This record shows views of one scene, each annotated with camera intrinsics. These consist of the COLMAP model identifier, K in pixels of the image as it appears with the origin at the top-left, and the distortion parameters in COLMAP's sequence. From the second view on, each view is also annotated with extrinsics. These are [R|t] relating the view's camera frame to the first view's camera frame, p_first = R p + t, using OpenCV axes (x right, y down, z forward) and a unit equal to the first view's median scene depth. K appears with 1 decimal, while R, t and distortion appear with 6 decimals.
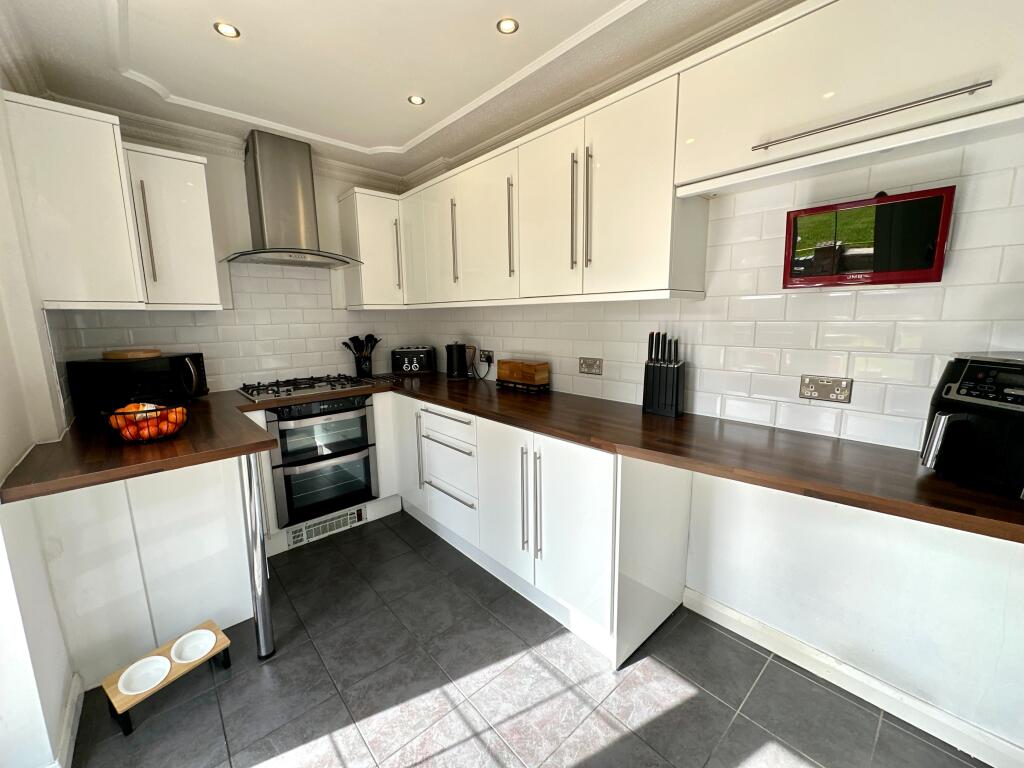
lens RADIAL K [[411.0, 0, 512.0], [0, 411.0, 384.0], [0, 0, 1]] dist [-0.001449, 0.000052]
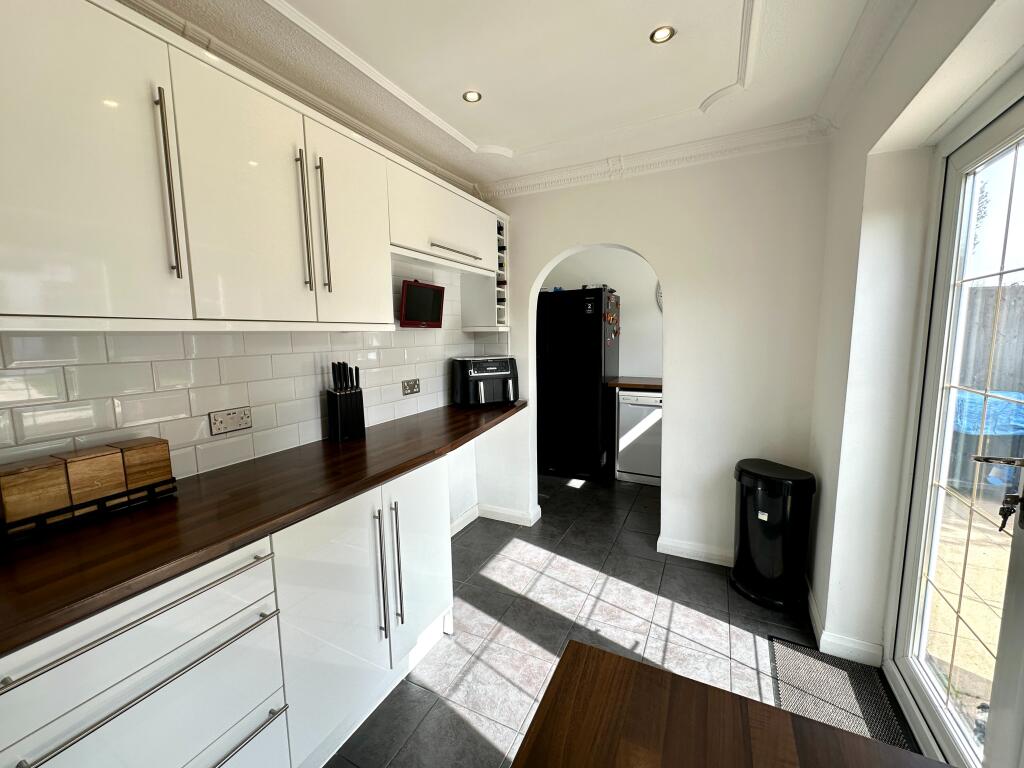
lens RADIAL K [[411.0, 0, 512.0], [0, 411.0, 384.0], [0, 0, 1]] dist [-0.001449, 0.000052]
pose [[-0.366303, -0.090300, 0.926104, -0.786830], [0.173930, 0.971093, 0.163481, -0.168609], [-0.914096, 0.220961, -0.340008, 0.980816]]
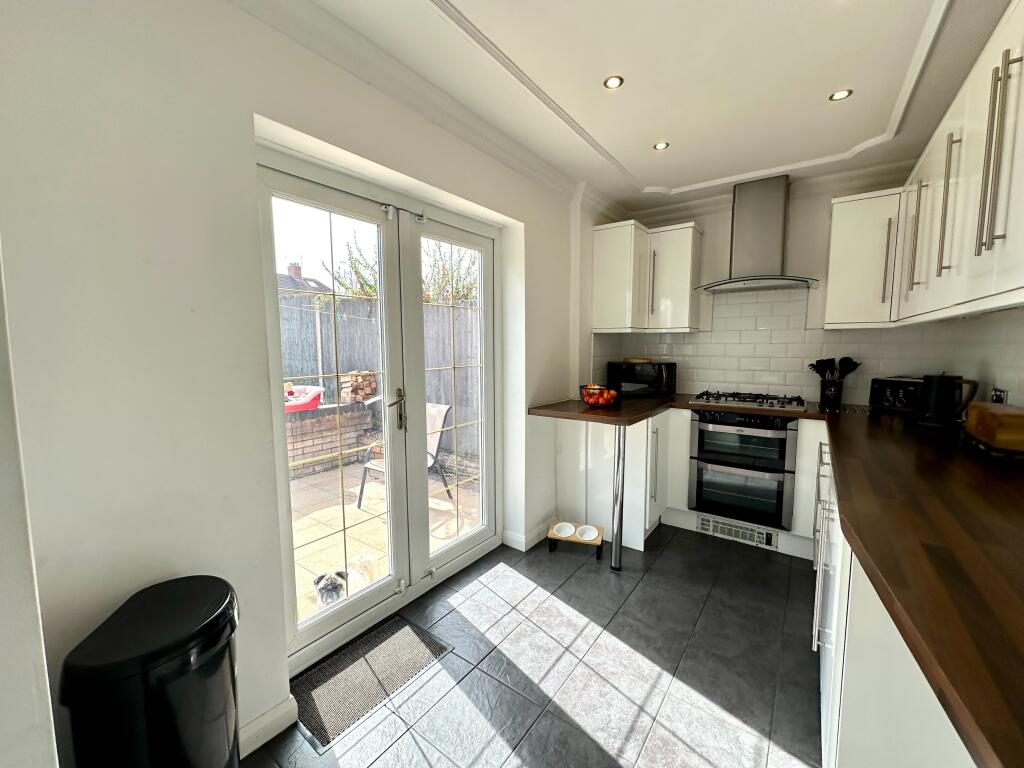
lens RADIAL K [[411.0, 0, 512.0], [0, 411.0, 384.0], [0, 0, 1]] dist [-0.001449, 0.000052]
pose [[0.204290, 0.105970, -0.973158, 0.635359], [-0.160619, 0.984279, 0.073463, -0.025056], [0.965643, 0.141300, 0.218099, 0.229427]]
